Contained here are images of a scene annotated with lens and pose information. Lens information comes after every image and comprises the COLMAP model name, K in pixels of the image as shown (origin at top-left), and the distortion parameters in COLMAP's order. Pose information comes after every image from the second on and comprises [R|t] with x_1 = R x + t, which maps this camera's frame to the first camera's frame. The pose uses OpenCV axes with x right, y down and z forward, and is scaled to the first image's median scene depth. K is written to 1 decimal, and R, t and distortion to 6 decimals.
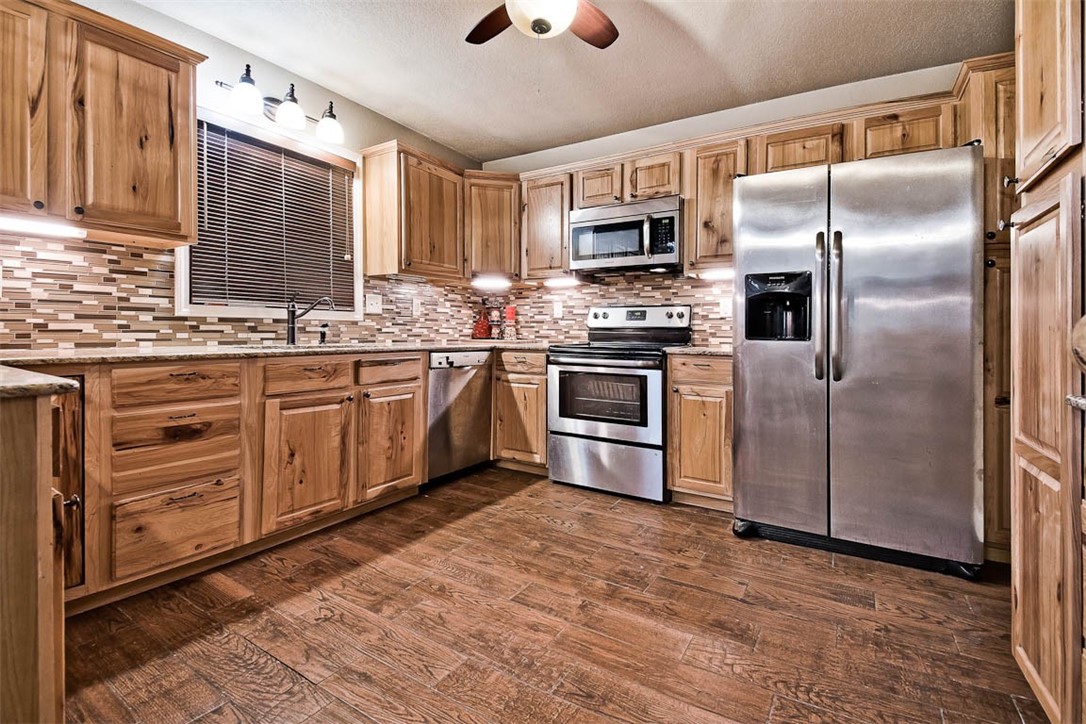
lens RADIAL K [[491.3, 0, 550.5], [0, 491.3, 332.1], [0, 0, 1]] dist [-0.007475, -0.001265]
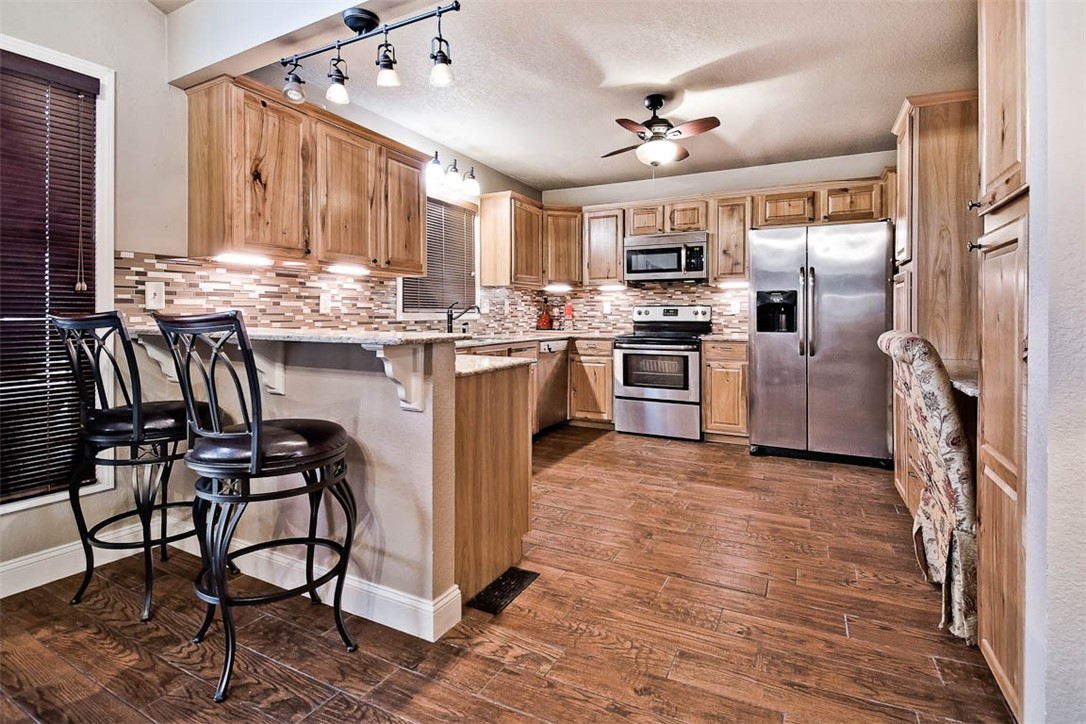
lens RADIAL K [[528.4, 0, 551.4], [0, 528.4, 322.1], [0, 0, 1]] dist [-0.013253, 0.000549]
pose [[0.995992, -0.009450, 0.088941, -0.353508], [0.008012, 0.999832, 0.016508, -0.042207], [-0.089082, -0.015729, 0.995900, -0.545187]]
